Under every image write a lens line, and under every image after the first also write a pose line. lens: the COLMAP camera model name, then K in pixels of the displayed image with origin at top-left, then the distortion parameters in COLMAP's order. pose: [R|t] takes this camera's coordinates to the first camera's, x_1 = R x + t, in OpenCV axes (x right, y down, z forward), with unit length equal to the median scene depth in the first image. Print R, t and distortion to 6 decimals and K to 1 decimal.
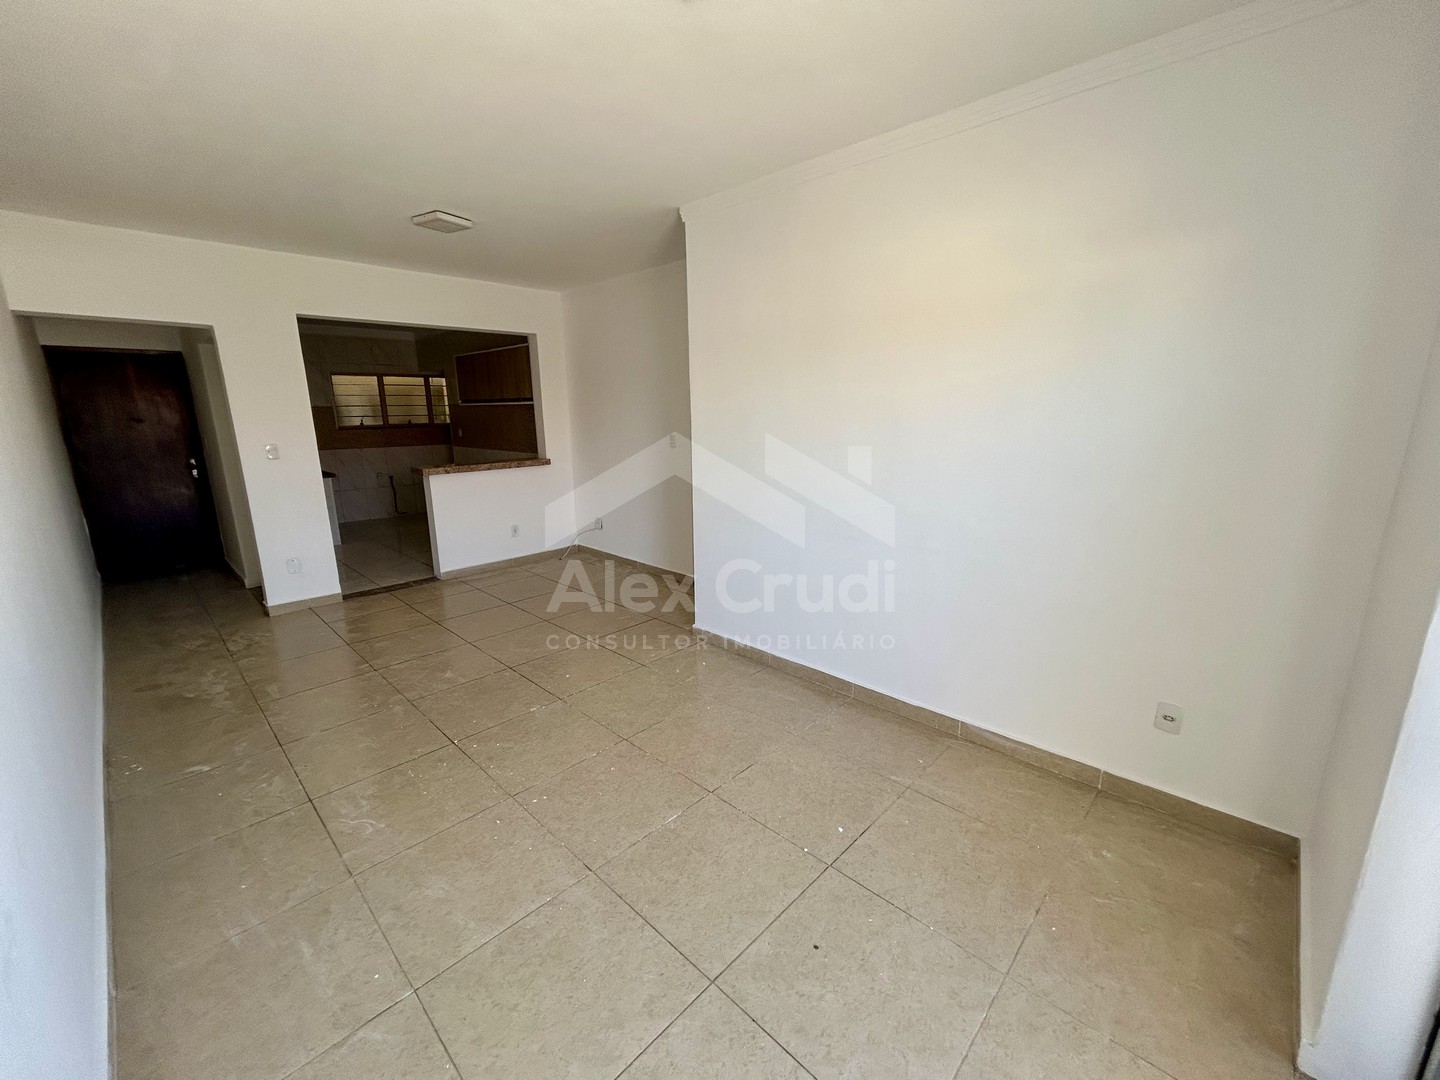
lens RADIAL K [[576.7, 0, 719.8], [0, 576.7, 541.8], [0, 0, 1]] dist [0.000889, 0.000032]
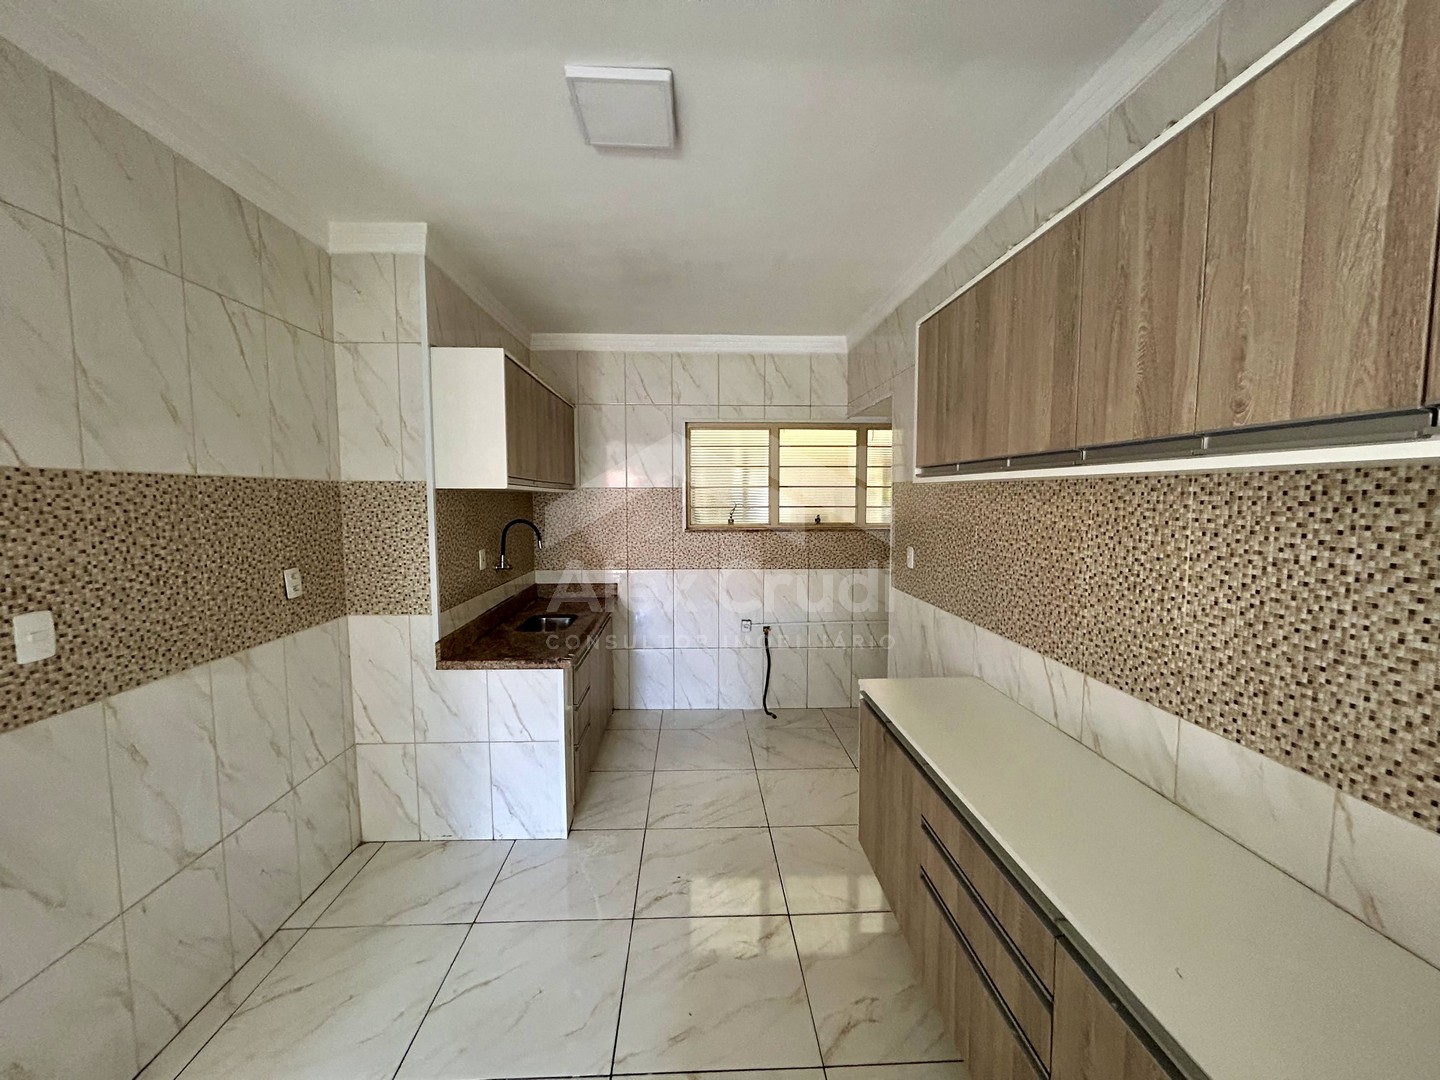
lens RADIAL K [[576.7, 0, 718.1], [0, 576.7, 541.2], [0, 0, 1]] dist [0.000889, 0.000032]
pose [[0.722337, 0.060873, -0.688857, -0.269221], [-0.161759, 0.983357, -0.082723, -0.140148], [0.672356, 0.171182, 0.720162, 0.612338]]
